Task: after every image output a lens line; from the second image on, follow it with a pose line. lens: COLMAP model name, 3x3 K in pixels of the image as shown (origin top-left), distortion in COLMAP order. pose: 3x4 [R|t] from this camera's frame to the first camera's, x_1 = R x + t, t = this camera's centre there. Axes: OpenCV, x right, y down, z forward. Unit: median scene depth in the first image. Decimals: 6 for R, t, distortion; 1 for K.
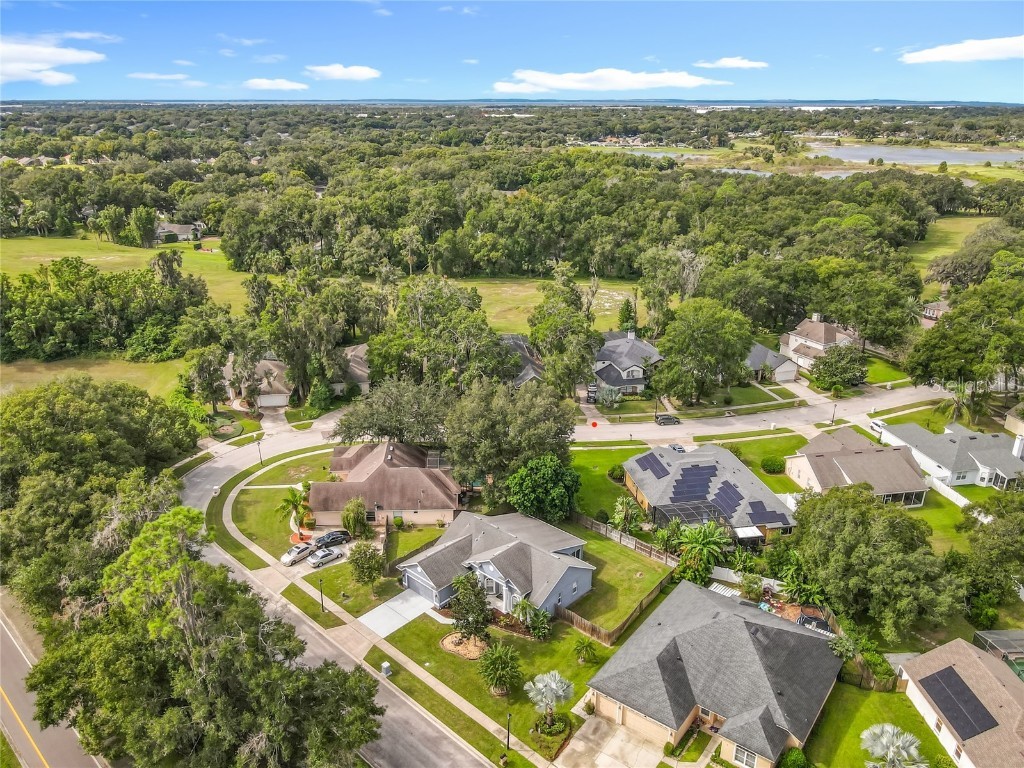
lens RADIAL K [[734.8, 0, 512.0], [0, 734.8, 384.0], [0, 0, 1]] dist [0.006674, 0.003729]
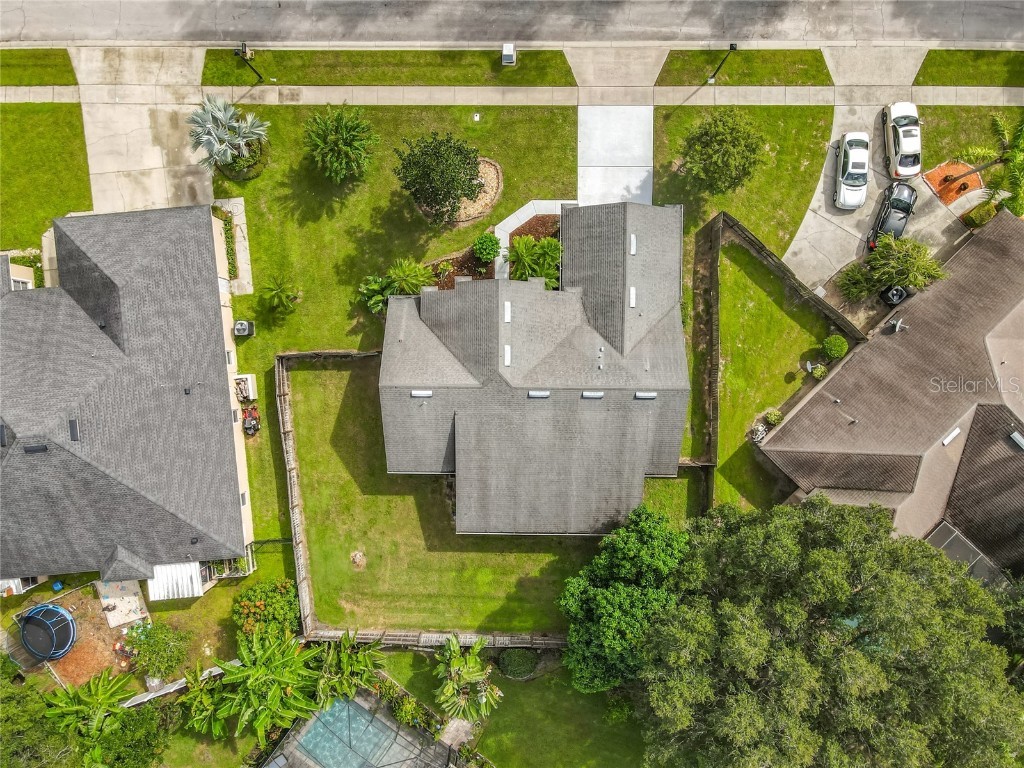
lens RADIAL K [[734.8, 0, 512.0], [0, 734.8, 384.0], [0, 0, 1]] dist [0.006674, 0.003729]
pose [[-0.744174, 0.667669, 0.020600, -0.001810], [-0.225475, -0.280101, 0.933115, -0.185761], [0.628782, 0.689755, 0.358987, 0.688972]]
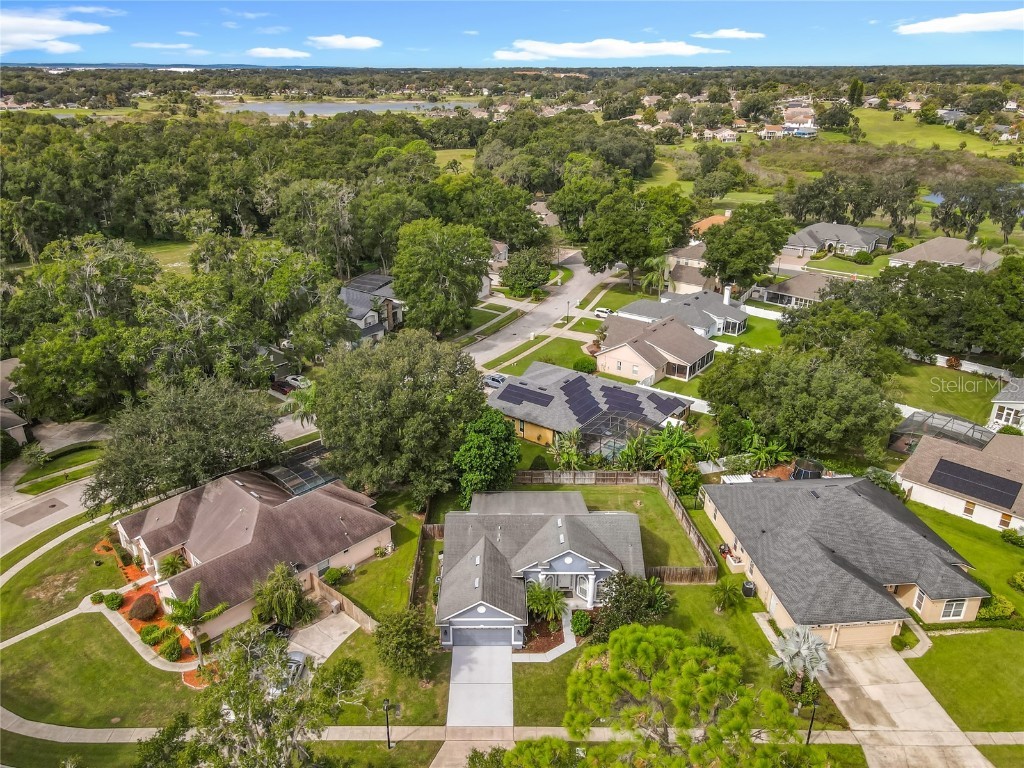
lens RADIAL K [[734.8, 0, 512.0], [0, 734.8, 384.0], [0, 0, 1]] dist [0.006674, 0.003729]
pose [[0.729607, -0.272077, 0.627413, -0.381204], [0.243219, 0.960703, 0.133773, -0.023926], [-0.639154, 0.054997, 0.767110, 0.366734]]
